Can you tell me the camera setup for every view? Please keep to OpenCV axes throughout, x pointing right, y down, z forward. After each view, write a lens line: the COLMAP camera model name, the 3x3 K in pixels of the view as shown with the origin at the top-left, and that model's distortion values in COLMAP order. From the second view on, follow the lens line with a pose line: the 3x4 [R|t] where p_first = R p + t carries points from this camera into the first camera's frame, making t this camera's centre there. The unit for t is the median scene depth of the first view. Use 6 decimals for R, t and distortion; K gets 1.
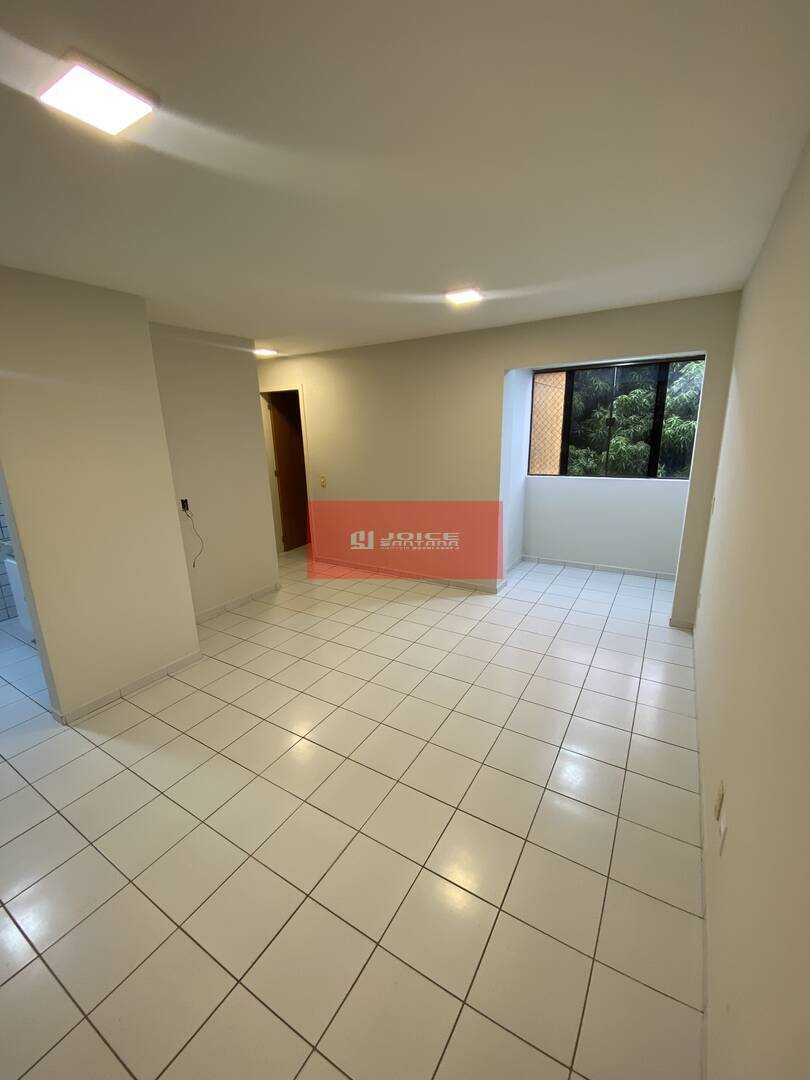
lens RADIAL K [[426.6, 0, 405.0], [0, 426.6, 540.0], [0, 0, 1]] dist [0.002357, 0.000143]
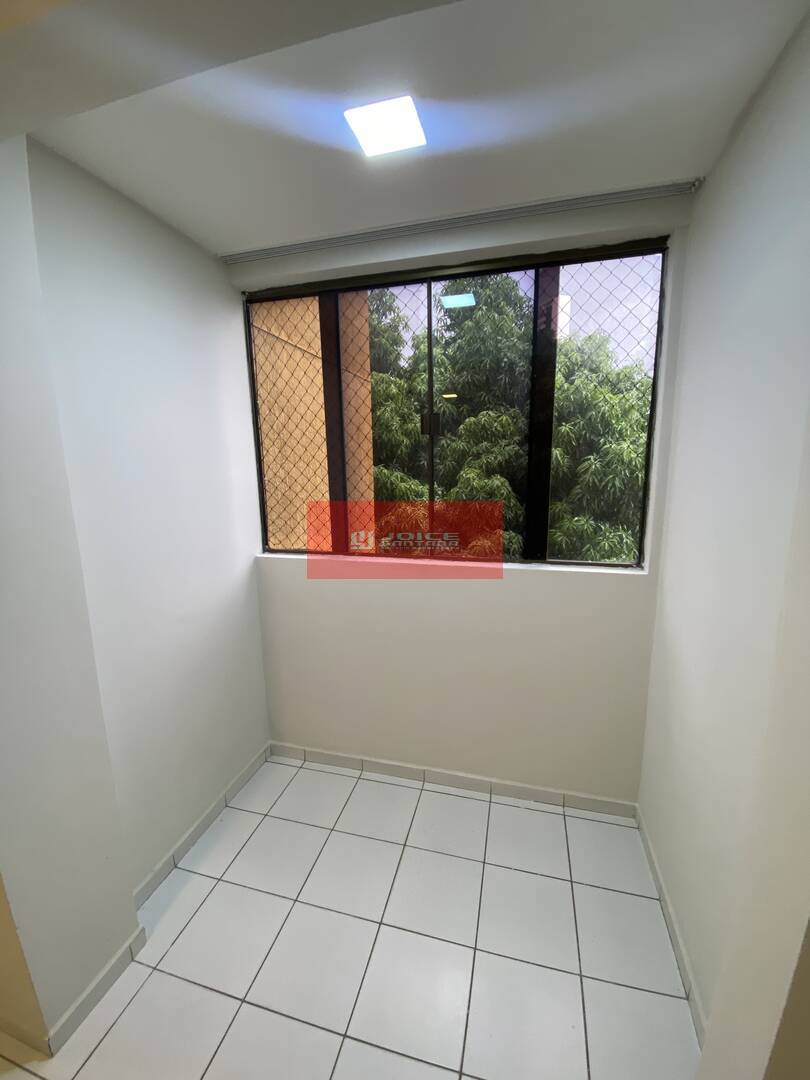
lens RADIAL K [[436.1, 0, 405.0], [0, 436.1, 540.0], [0, 0, 1]] dist [0.000130, -0.013301]
pose [[0.955967, -0.040217, 0.290705, 0.152394], [0.063172, 0.995544, -0.070011, -0.064888], [-0.286594, 0.085293, 0.954248, 0.287005]]
